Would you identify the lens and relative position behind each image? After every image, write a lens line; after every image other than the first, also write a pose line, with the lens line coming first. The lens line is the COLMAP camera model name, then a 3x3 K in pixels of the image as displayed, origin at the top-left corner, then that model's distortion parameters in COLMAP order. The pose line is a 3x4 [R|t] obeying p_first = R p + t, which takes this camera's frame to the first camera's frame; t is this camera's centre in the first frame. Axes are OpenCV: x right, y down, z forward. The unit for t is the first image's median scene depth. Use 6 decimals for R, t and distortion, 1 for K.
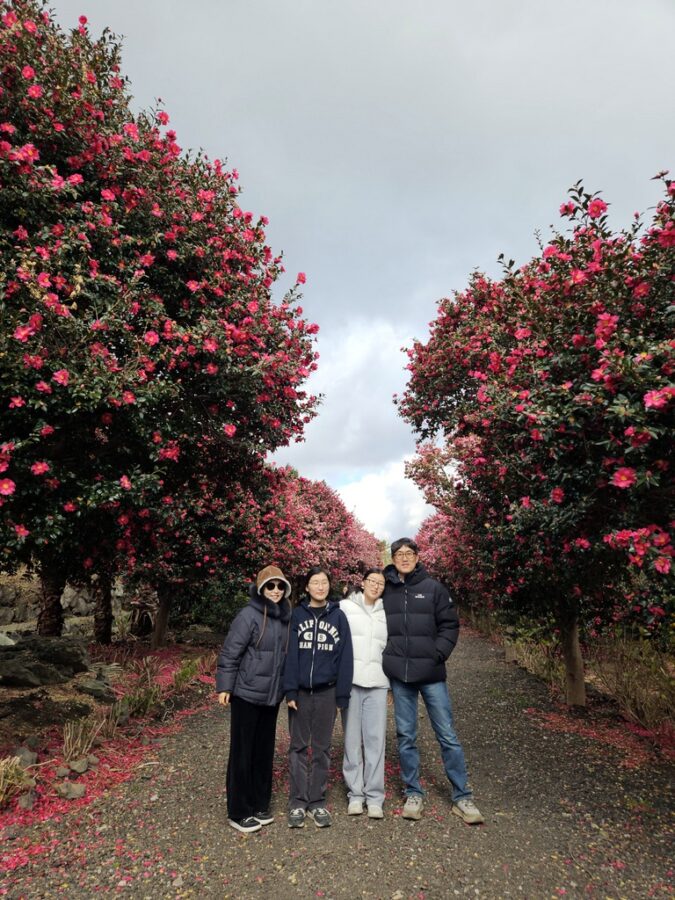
lens RADIAL K [[619.9, 0, 337.5], [0, 619.9, 450.0], [0, 0, 1]] dist [0.047845, -0.100045]
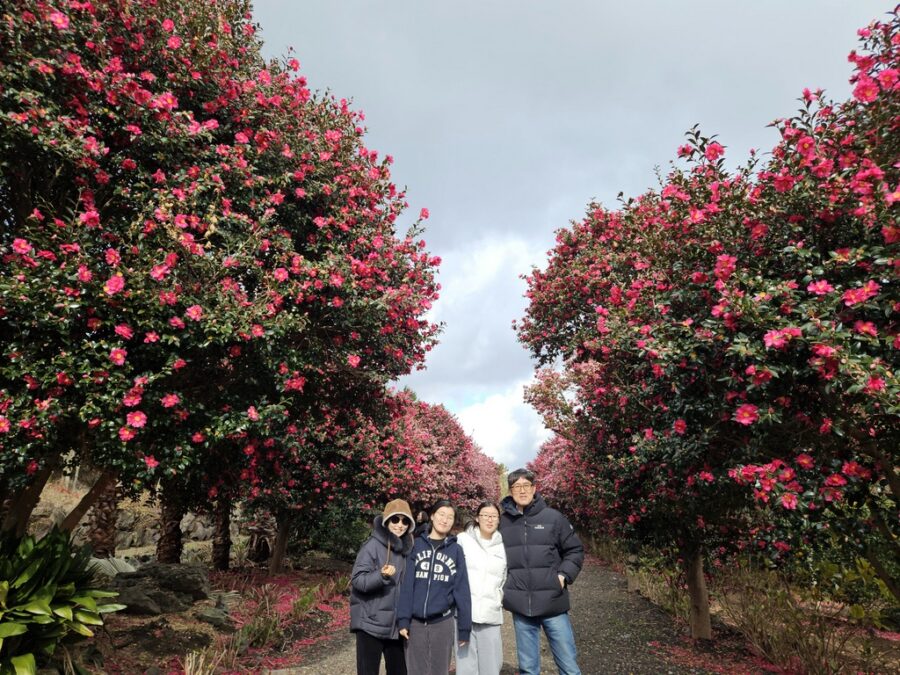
lens RADIAL K [[619.9, 0, 441.9], [0, 619.9, 338.6], [0, 0, 1]] dist [0.047845, -0.100045]
pose [[0.999795, -0.000266, -0.020255, -0.008785], [-0.000806, 0.998598, -0.052924, -0.015163], [0.020241, 0.052930, 0.998393, -0.016648]]
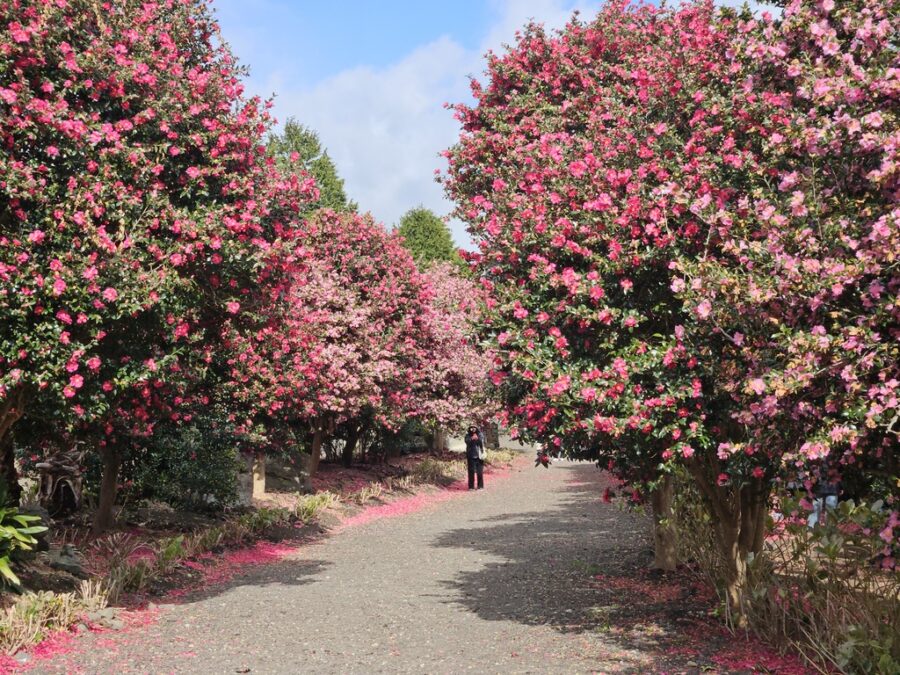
lens RADIAL K [[1795.8, 0, 450.0], [0, 1795.8, 337.5], [0, 0, 1]] dist [-0.351483, 0.320318]
pose [[0.999662, -0.026002, 0.000798, 0.200148], [0.025463, 0.984298, 0.174670, -0.517997], [-0.005327, -0.174590, 0.984627, -2.085585]]
